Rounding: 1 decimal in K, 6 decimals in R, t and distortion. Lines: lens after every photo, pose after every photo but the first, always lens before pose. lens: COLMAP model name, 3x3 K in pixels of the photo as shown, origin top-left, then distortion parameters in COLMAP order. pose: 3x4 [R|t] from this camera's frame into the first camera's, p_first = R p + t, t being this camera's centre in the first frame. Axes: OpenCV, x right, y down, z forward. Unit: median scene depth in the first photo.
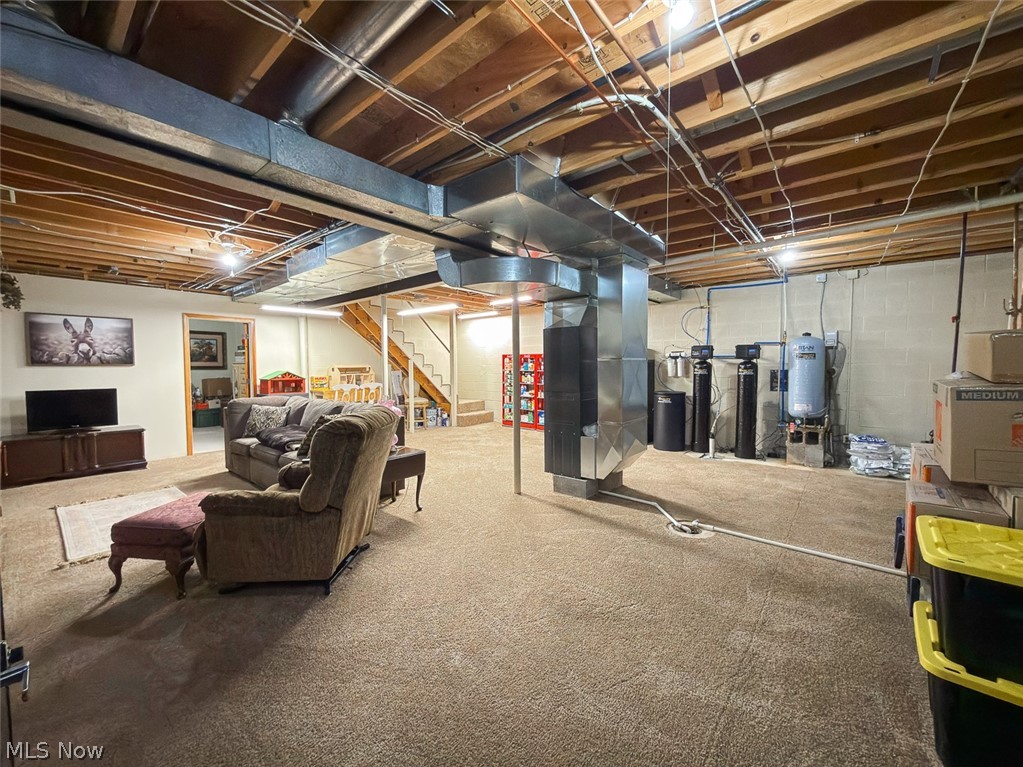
lens RADIAL K [[408.6, 0, 513.5], [0, 408.6, 382.7], [0, 0, 1]] dist [-0.000894, 0.000682]
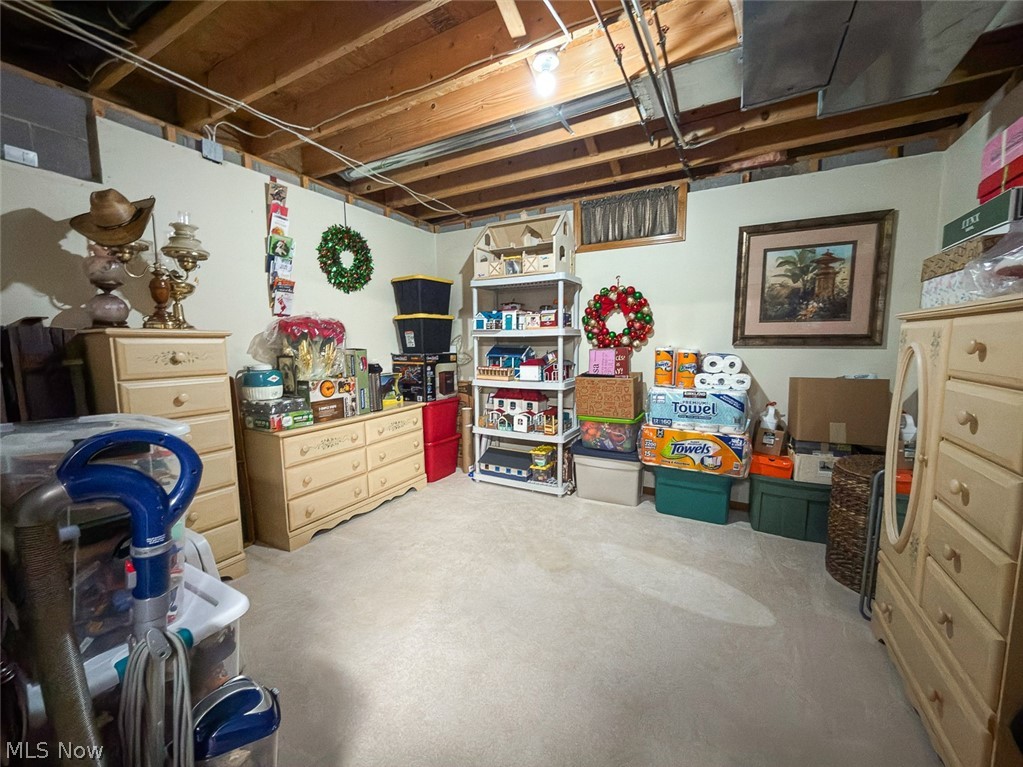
lens RADIAL K [[408.6, 0, 512.8], [0, 408.6, 385.8], [0, 0, 1]] dist [-0.000894, 0.000682]
pose [[0.183981, 0.112485, -0.976472, -0.490592], [-0.030195, 0.993608, 0.108770, -0.029471], [0.982466, 0.009473, 0.186202, 0.727244]]
